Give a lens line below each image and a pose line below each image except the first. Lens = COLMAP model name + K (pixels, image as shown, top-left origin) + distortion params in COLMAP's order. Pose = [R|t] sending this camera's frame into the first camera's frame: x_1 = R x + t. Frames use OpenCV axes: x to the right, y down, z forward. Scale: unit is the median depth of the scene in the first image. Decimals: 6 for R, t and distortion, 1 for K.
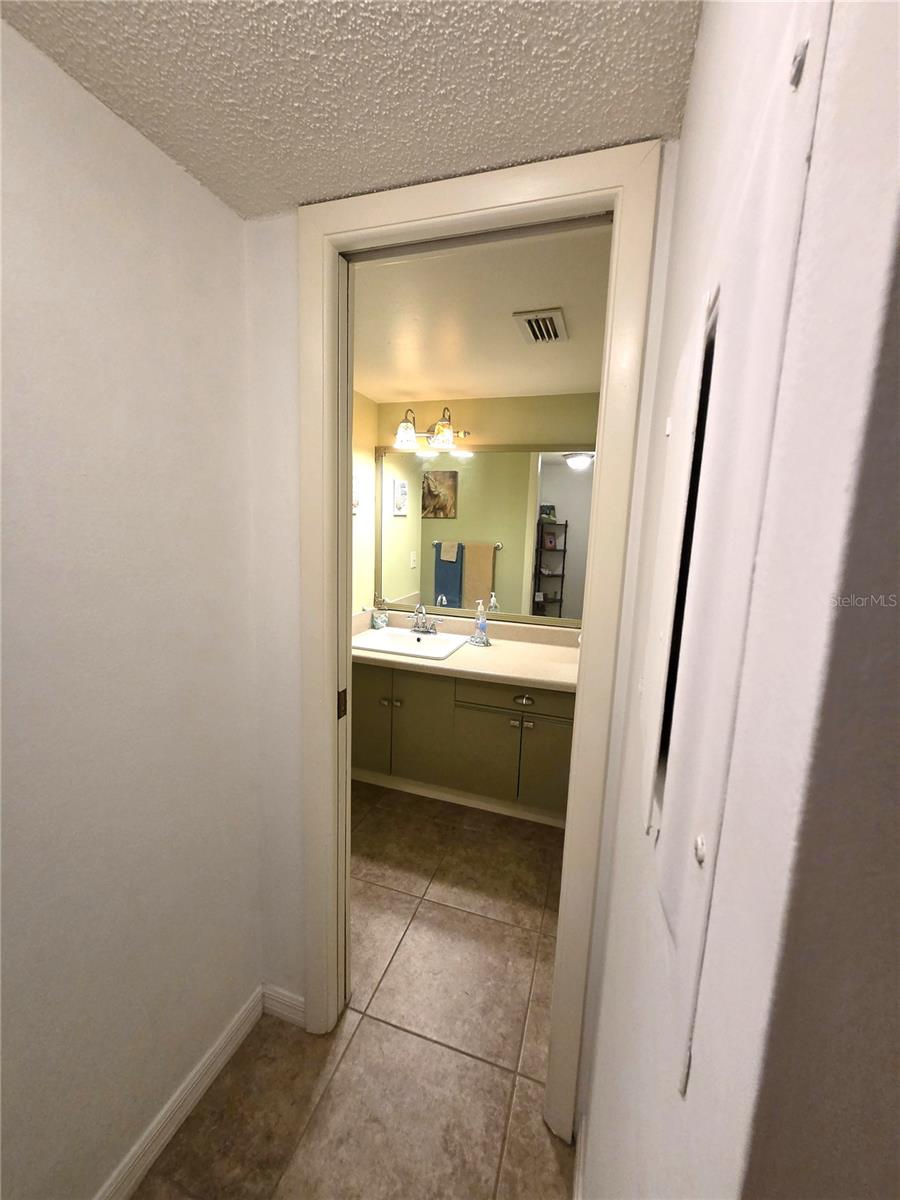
lens RADIAL K [[471.2, 0, 460.1], [0, 471.2, 592.9], [0, 0, 1]] dist [0.001293, 0.000307]
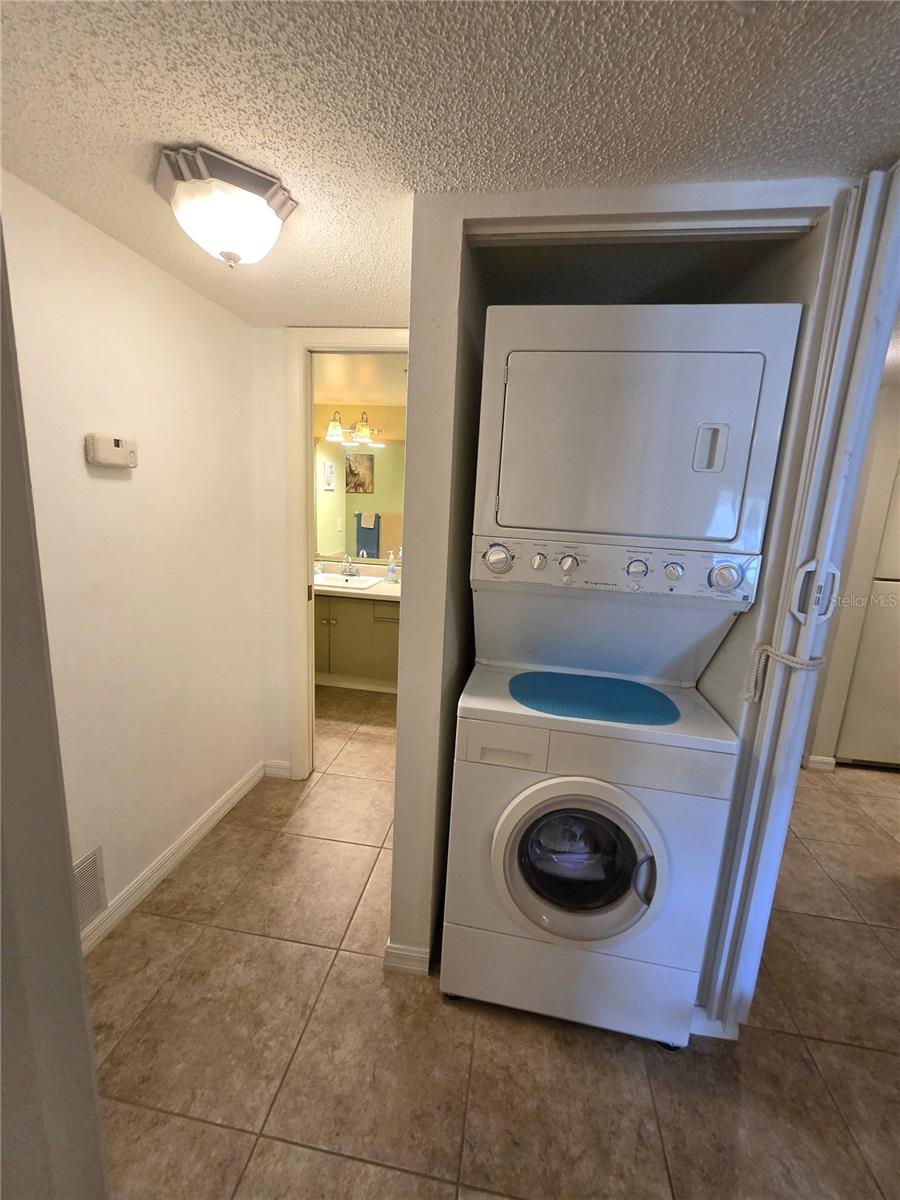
lens RADIAL K [[471.2, 0, 460.1], [0, 471.2, 592.9], [0, 0, 1]] dist [0.001293, 0.000307]
pose [[0.985876, -0.016979, 0.166613, 0.008315], [0.009324, 0.998869, 0.046615, 0.071180], [-0.167216, -0.044403, 0.984920, -0.401355]]
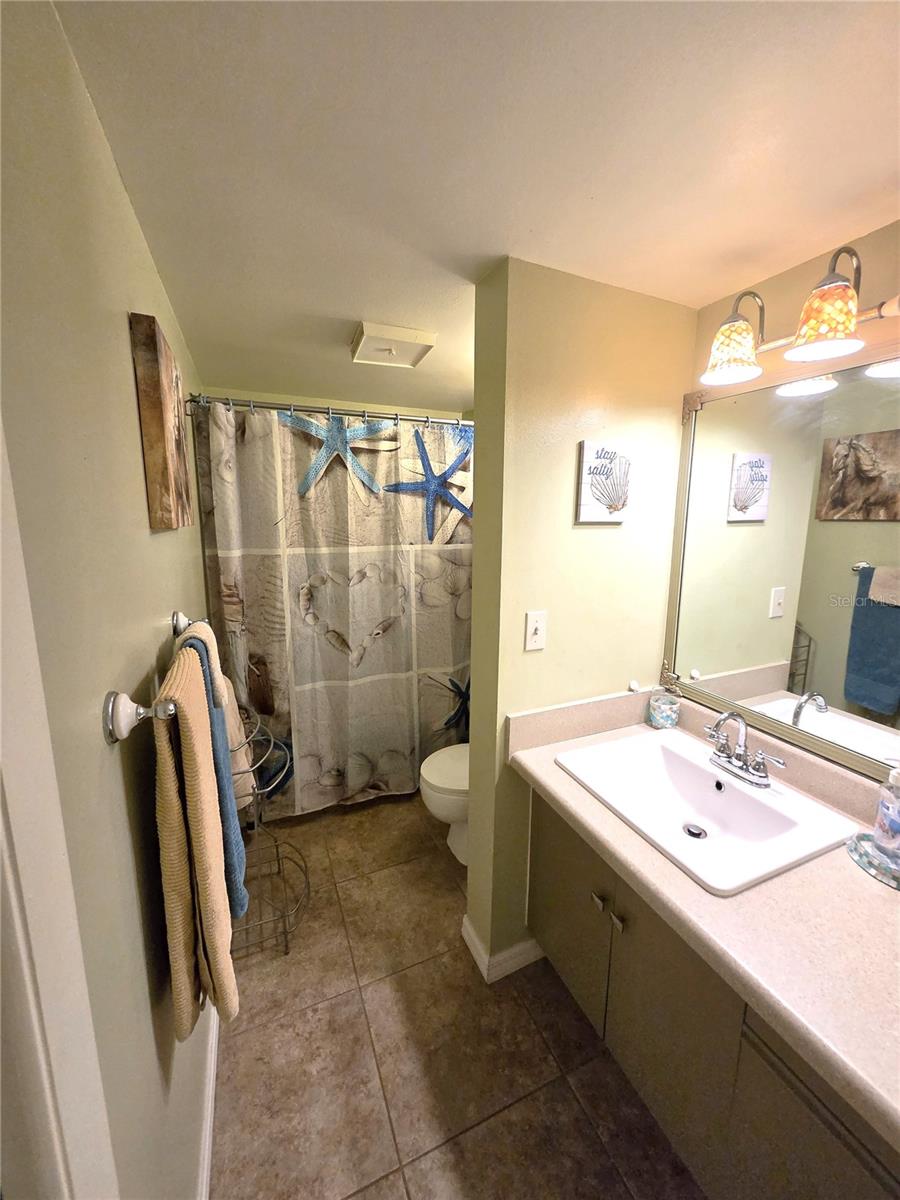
lens RADIAL K [[471.2, 0, 460.1], [0, 471.2, 592.9], [0, 0, 1]] dist [0.001293, 0.000307]
pose [[0.667691, 0.097879, -0.737976, 0.066614], [-0.098263, 0.994233, 0.042962, -0.083739], [0.737925, 0.043830, 0.673458, 0.456977]]
